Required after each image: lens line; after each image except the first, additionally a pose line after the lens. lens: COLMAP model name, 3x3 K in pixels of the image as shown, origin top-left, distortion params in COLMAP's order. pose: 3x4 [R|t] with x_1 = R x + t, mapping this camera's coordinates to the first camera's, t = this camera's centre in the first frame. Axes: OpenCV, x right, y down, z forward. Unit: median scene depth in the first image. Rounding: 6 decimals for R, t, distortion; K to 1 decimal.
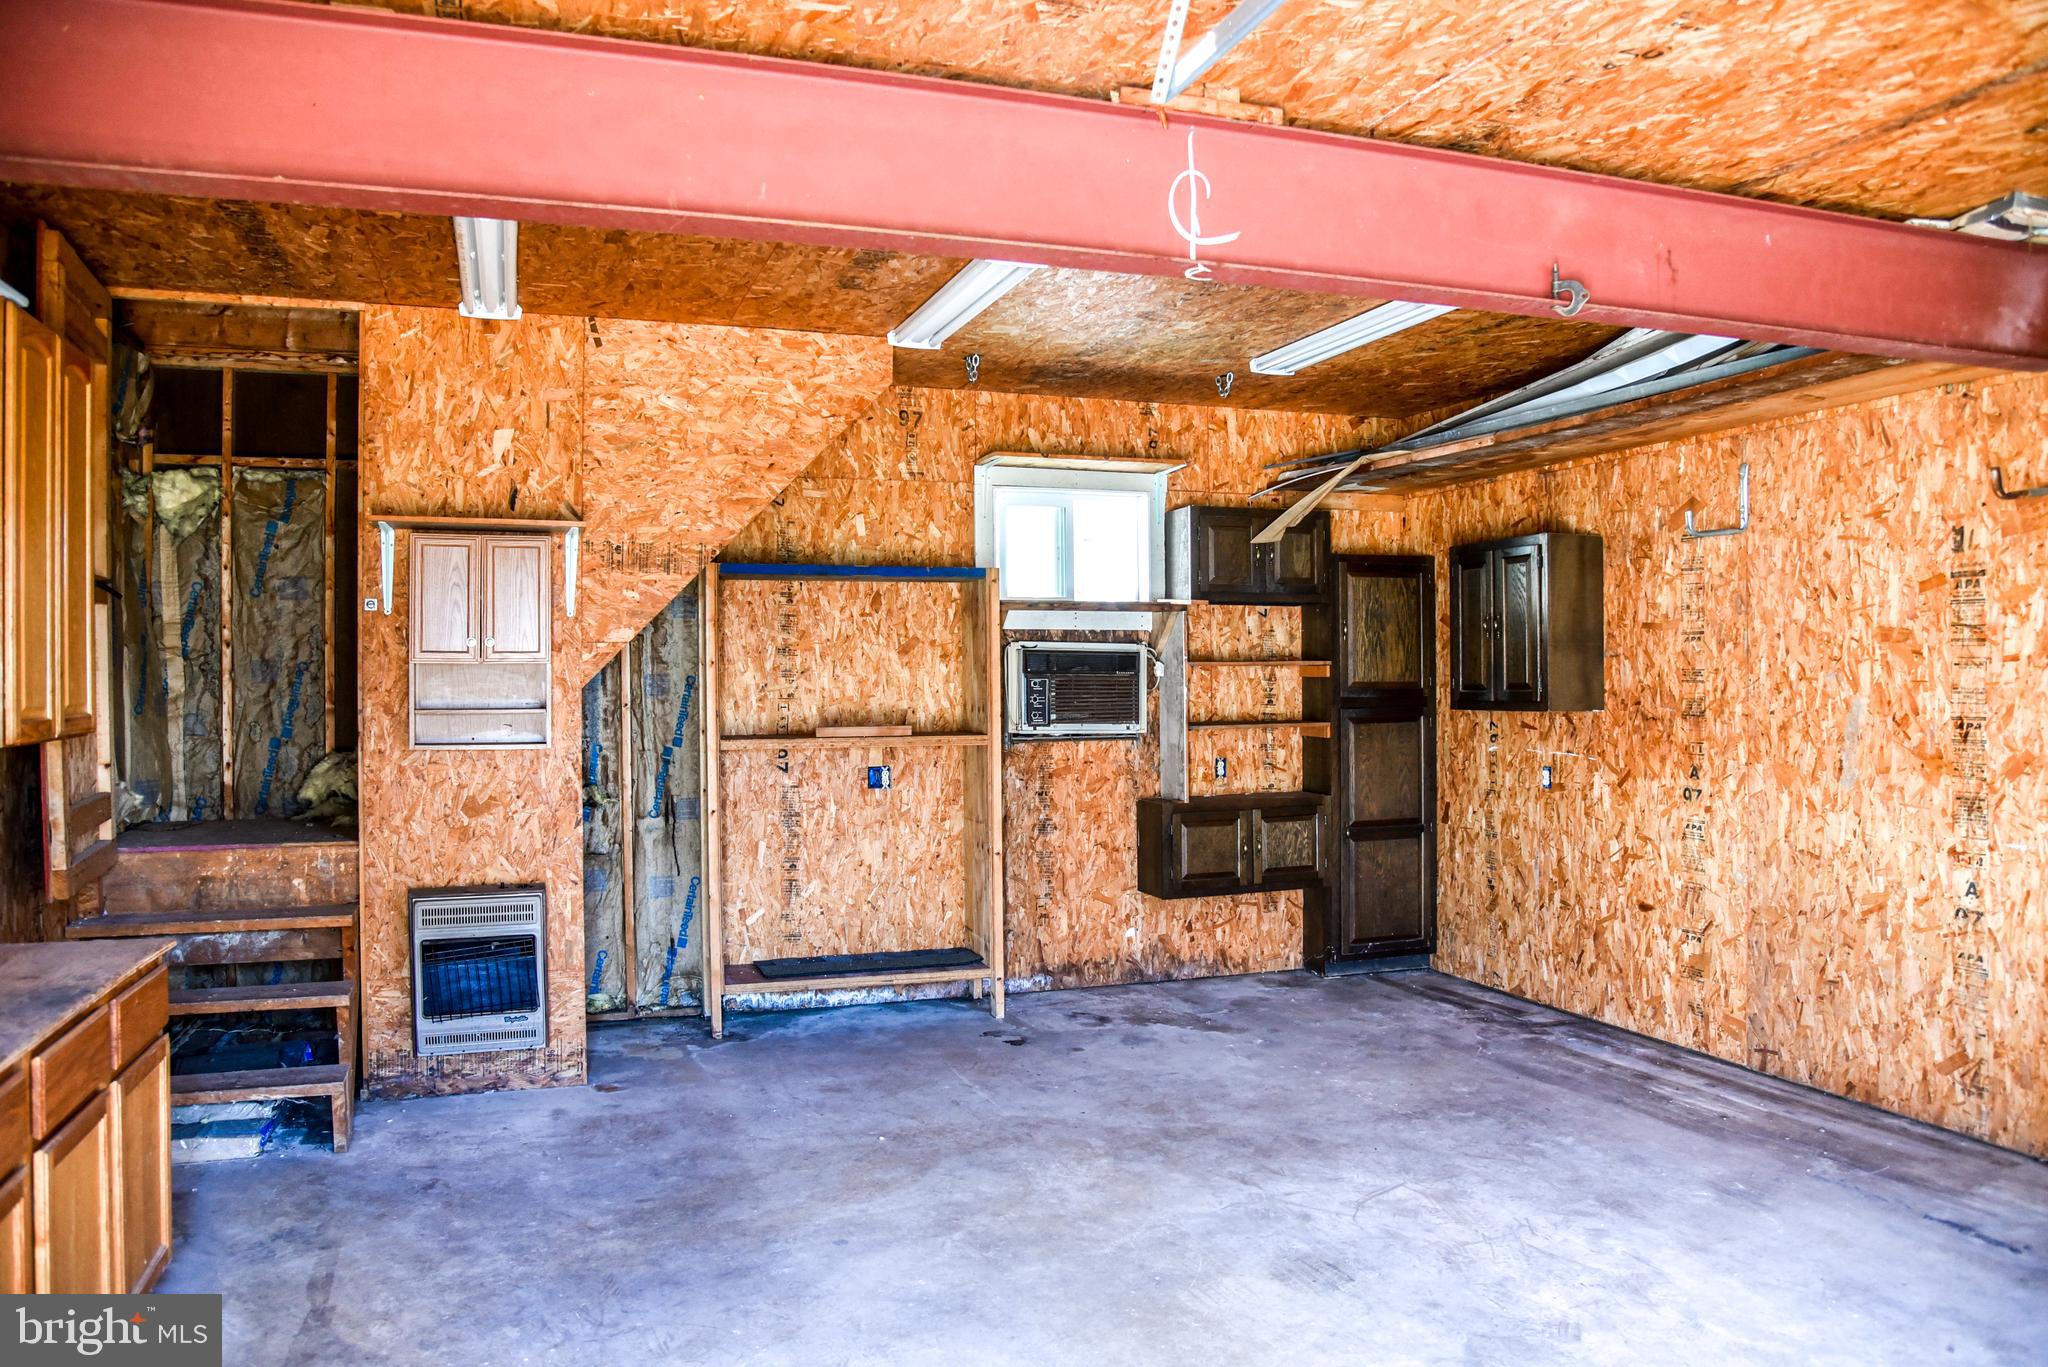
lens RADIAL K [[1462.8, 0, 1054.7], [0, 1462.8, 655.0], [0, 0, 1]] dist [-0.096709, 0.054590]
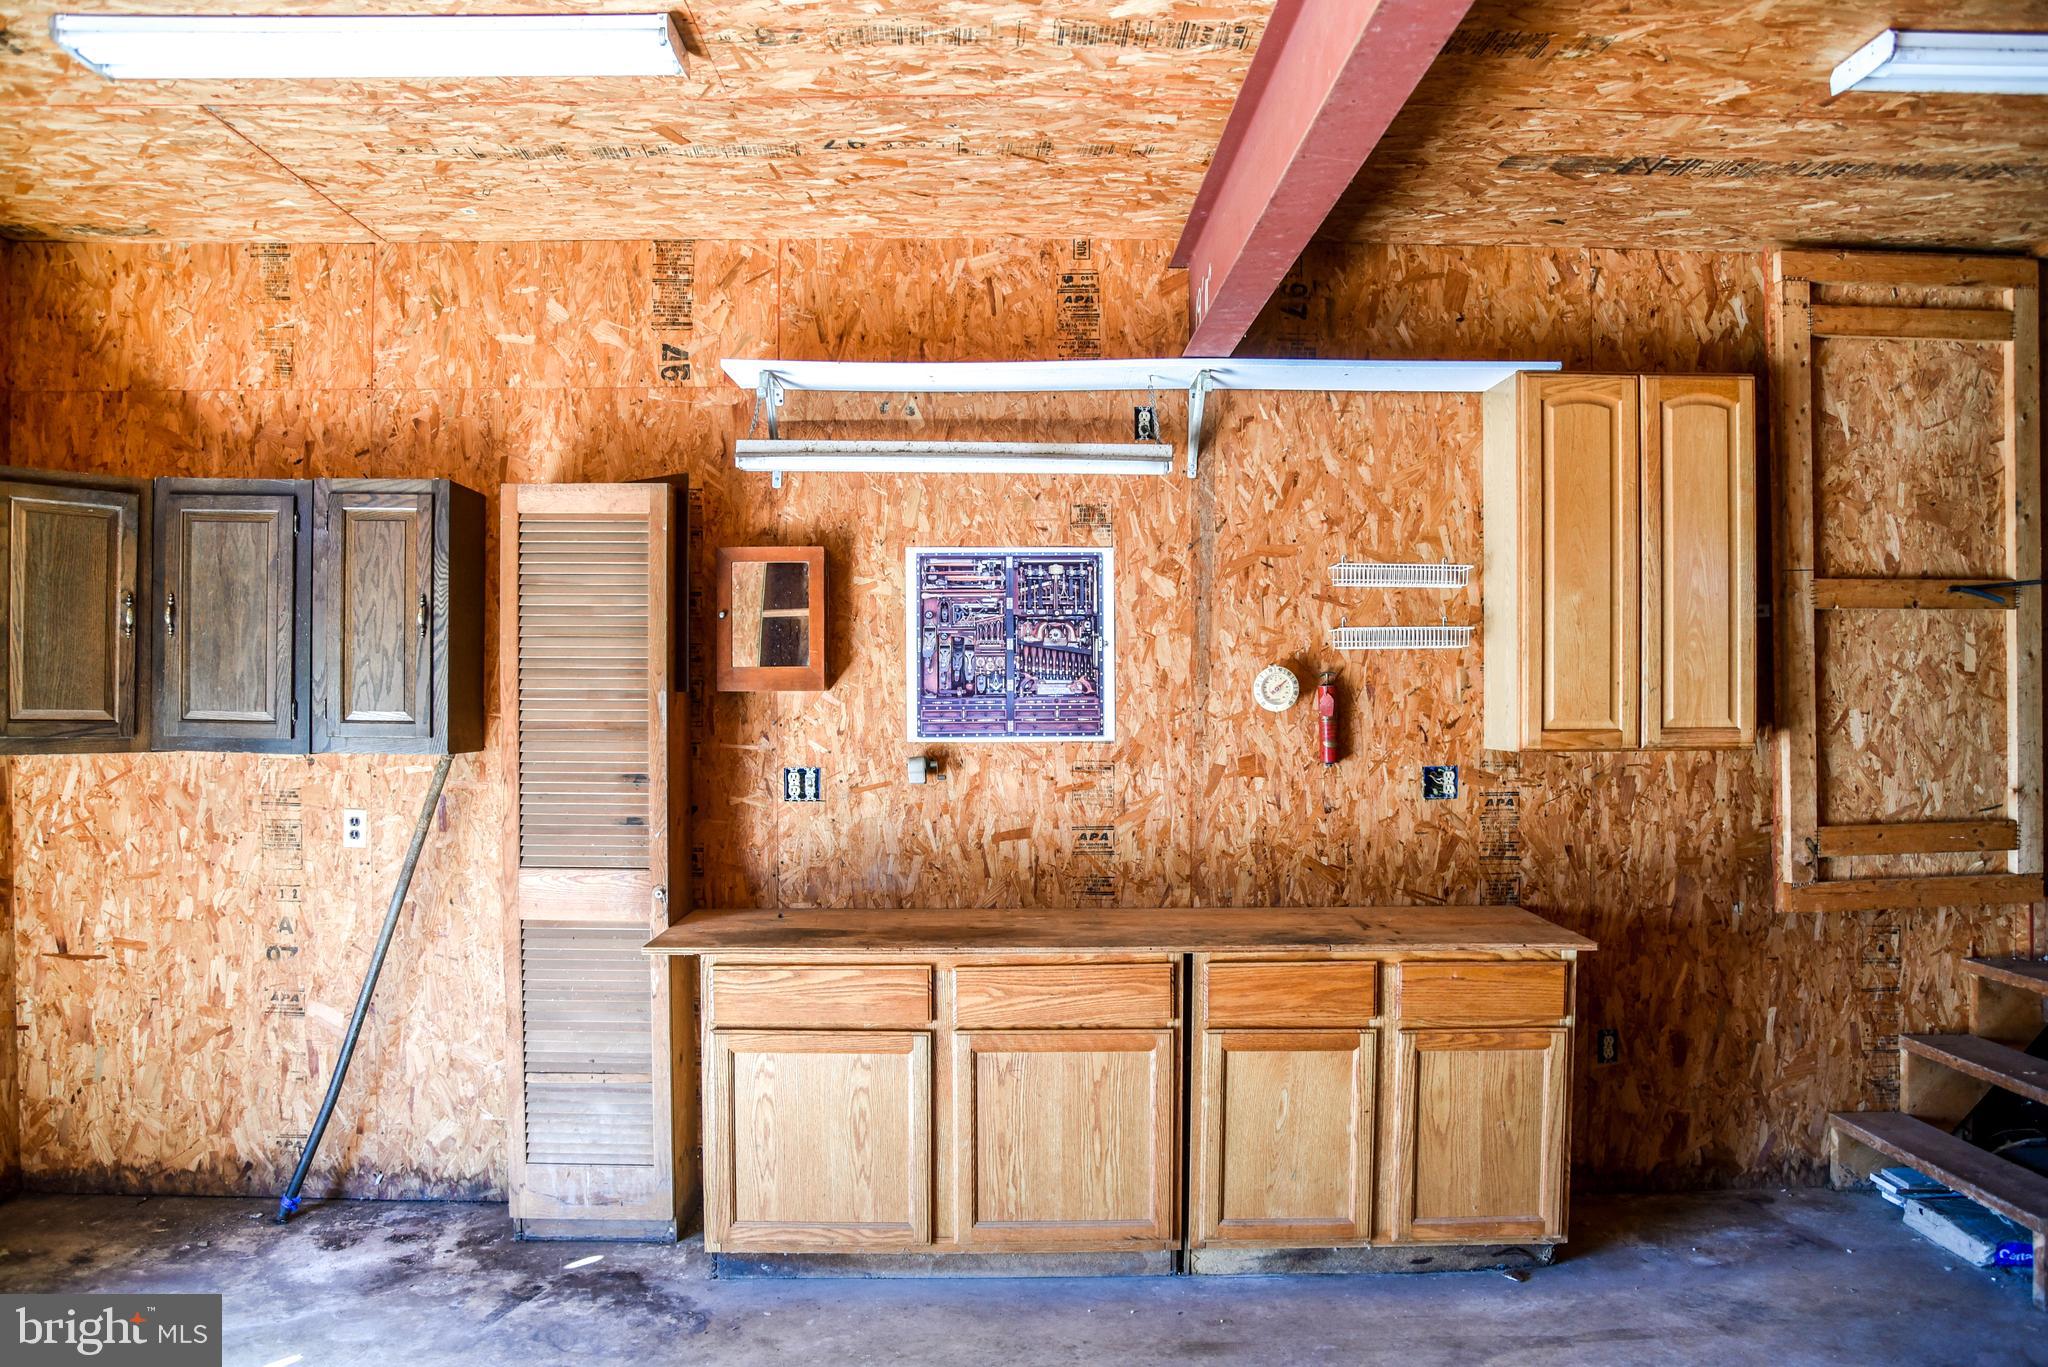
lens RADIAL K [[1462.8, 0, 1022.5], [0, 1462.8, 713.1], [0, 0, 1]] dist [-0.096709, 0.054590]
pose [[-0.329788, 0.015851, -0.943922, 0.311632], [0.018113, 0.999781, 0.010461, 0.006650], [0.943881, -0.013647, -0.330003, 0.578514]]
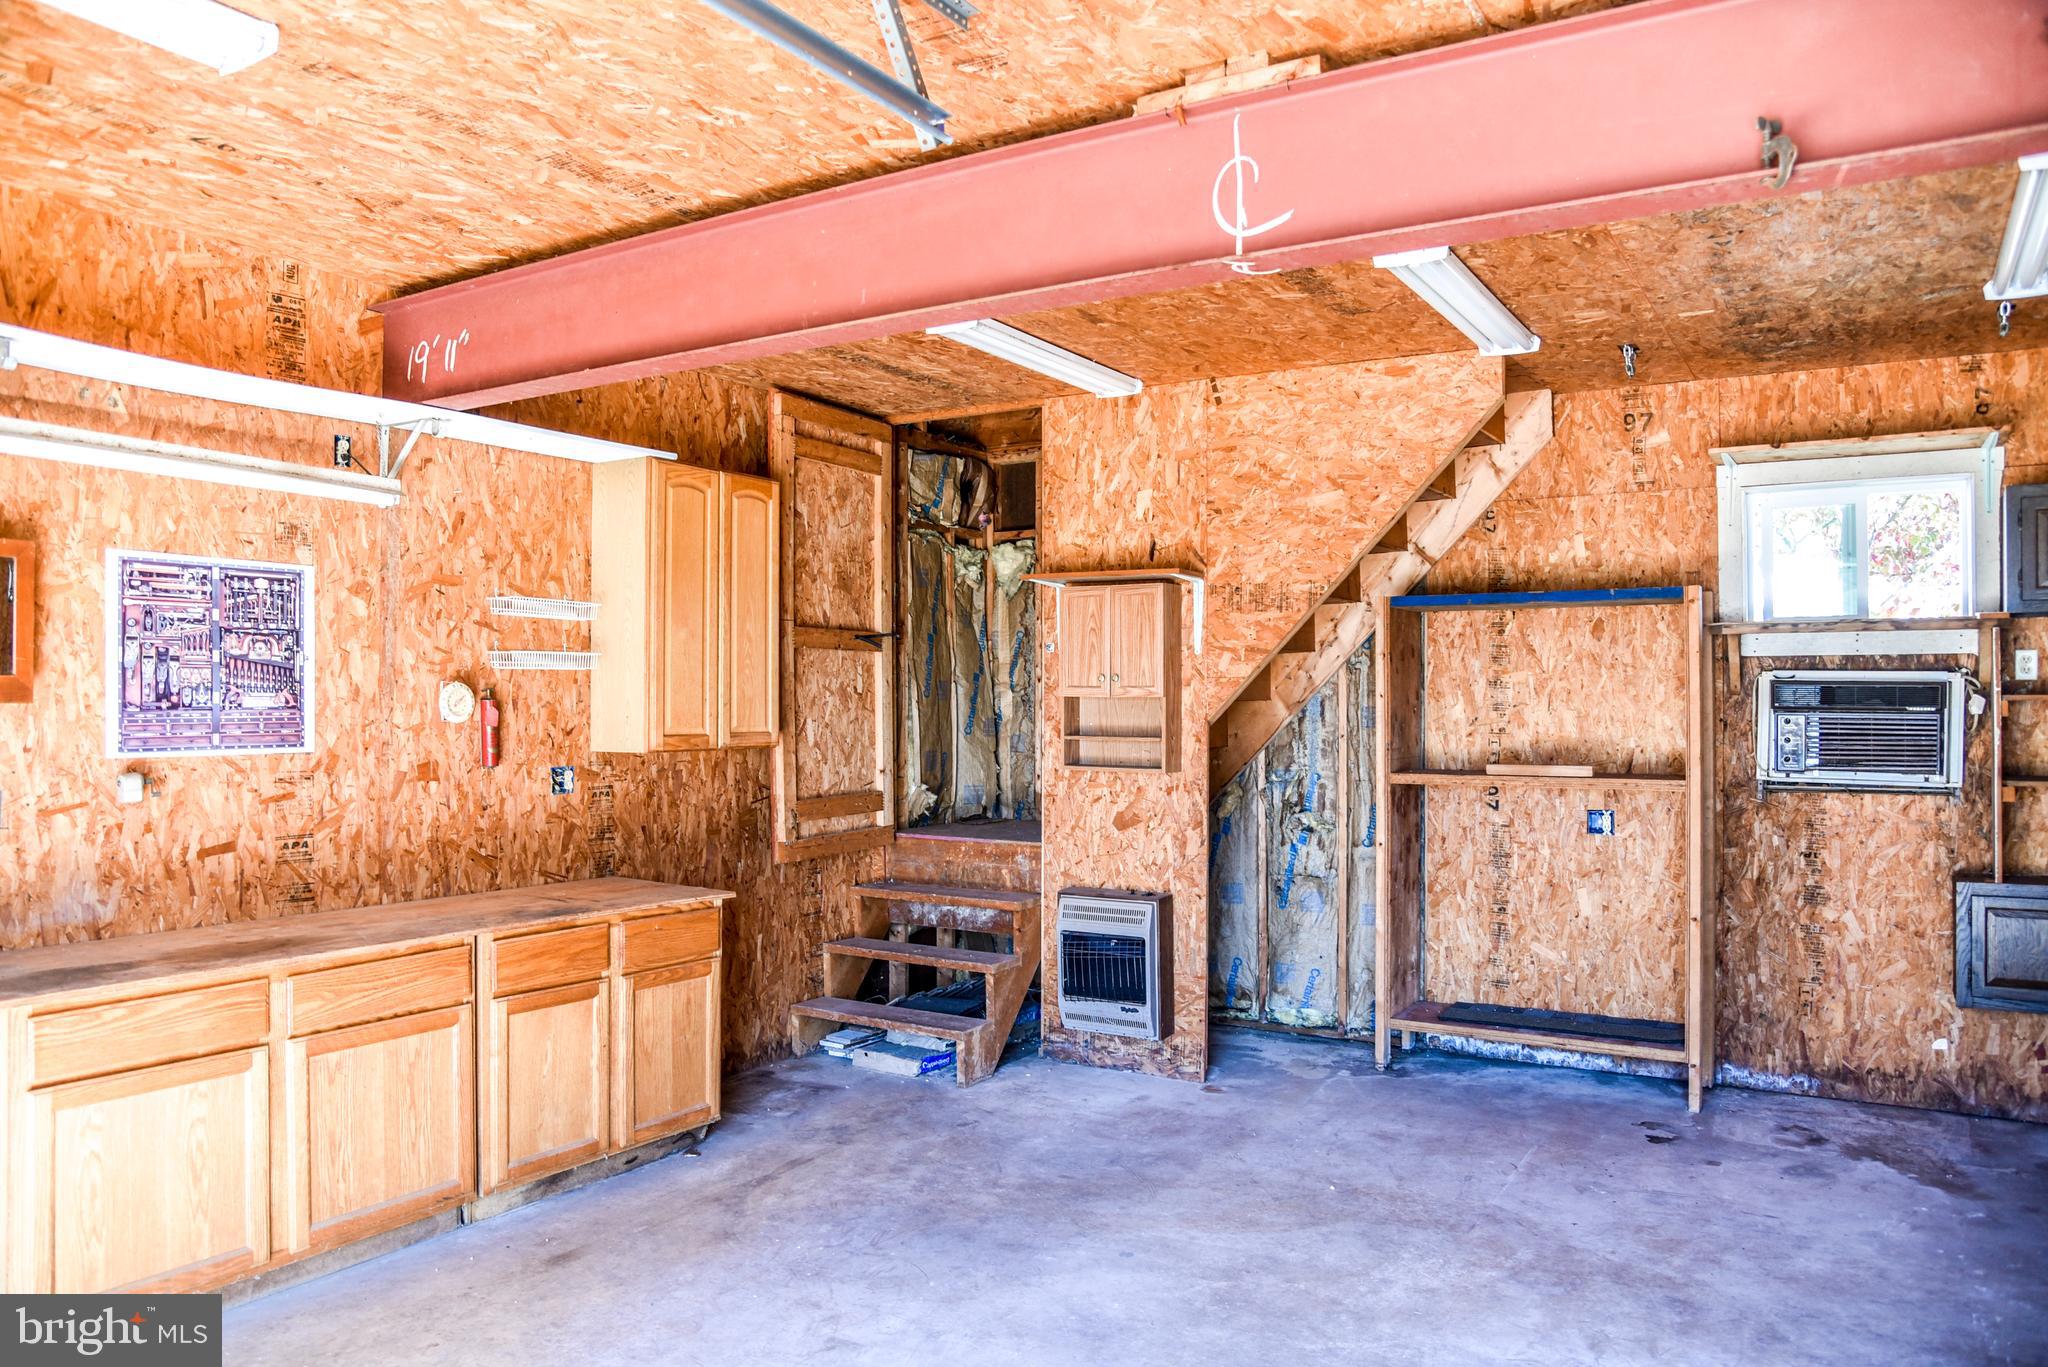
lens RADIAL K [[1462.8, 0, 1040.3], [0, 1462.8, 676.9], [0, 0, 1]] dist [-0.096709, 0.054590]
pose [[0.627228, -0.005837, -0.778814, 0.426311], [0.004900, 0.999982, -0.003548, -0.005754], [0.778820, -0.001590, 0.627245, 0.198454]]
